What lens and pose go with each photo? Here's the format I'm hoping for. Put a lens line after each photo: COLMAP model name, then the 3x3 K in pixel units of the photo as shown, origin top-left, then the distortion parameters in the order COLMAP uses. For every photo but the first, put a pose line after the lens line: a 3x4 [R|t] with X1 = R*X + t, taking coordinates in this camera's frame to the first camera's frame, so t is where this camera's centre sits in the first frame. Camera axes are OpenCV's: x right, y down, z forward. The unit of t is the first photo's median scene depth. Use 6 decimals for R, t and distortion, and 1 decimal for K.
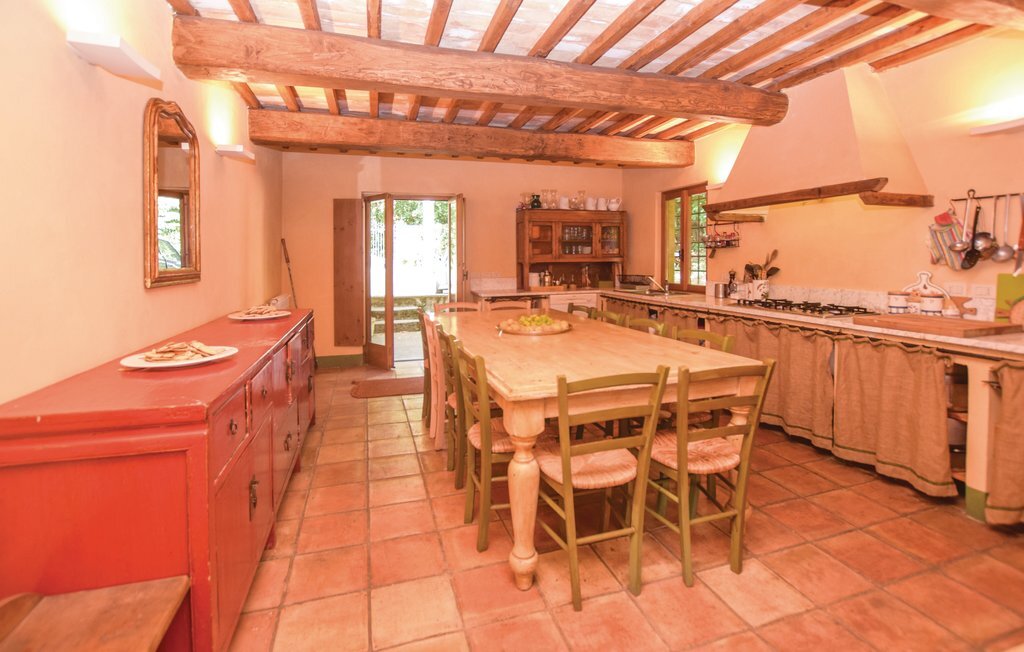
lens RADIAL K [[465.6, 0, 512.0], [0, 465.6, 326.0], [0, 0, 1]] dist [-0.000666, -0.000110]
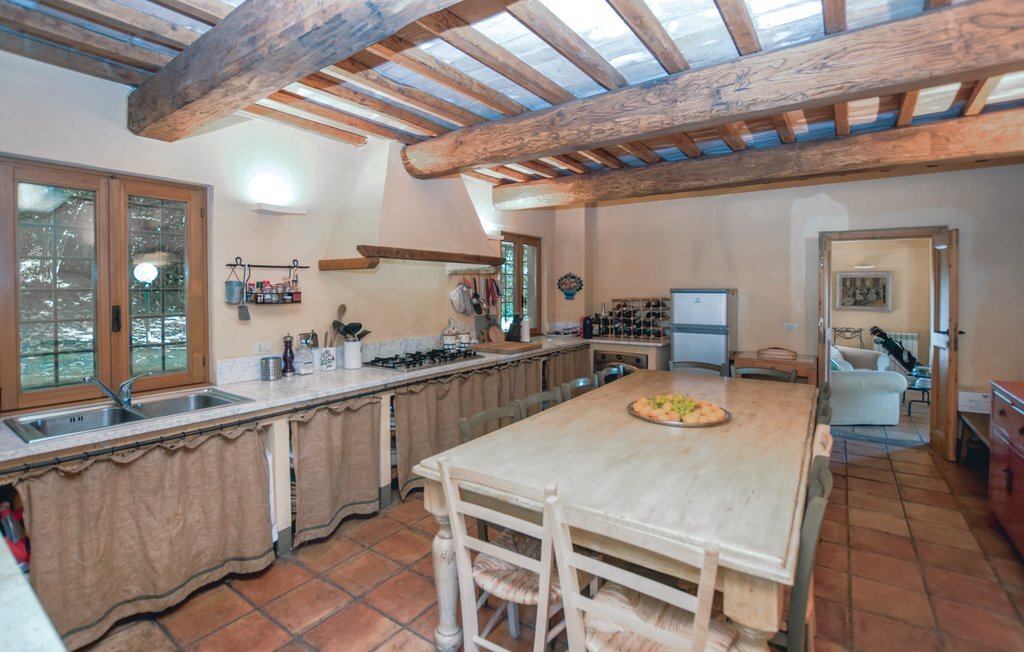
lens RADIAL K [[465.6, 0, 512.0], [0, 465.6, 326.0], [0, 0, 1]] dist [-0.000666, -0.000110]
pose [[-0.605951, -0.078964, 0.791573, -0.357544], [0.113320, 0.976345, 0.184143, -0.294135], [-0.787389, 0.201283, -0.582670, 1.499730]]
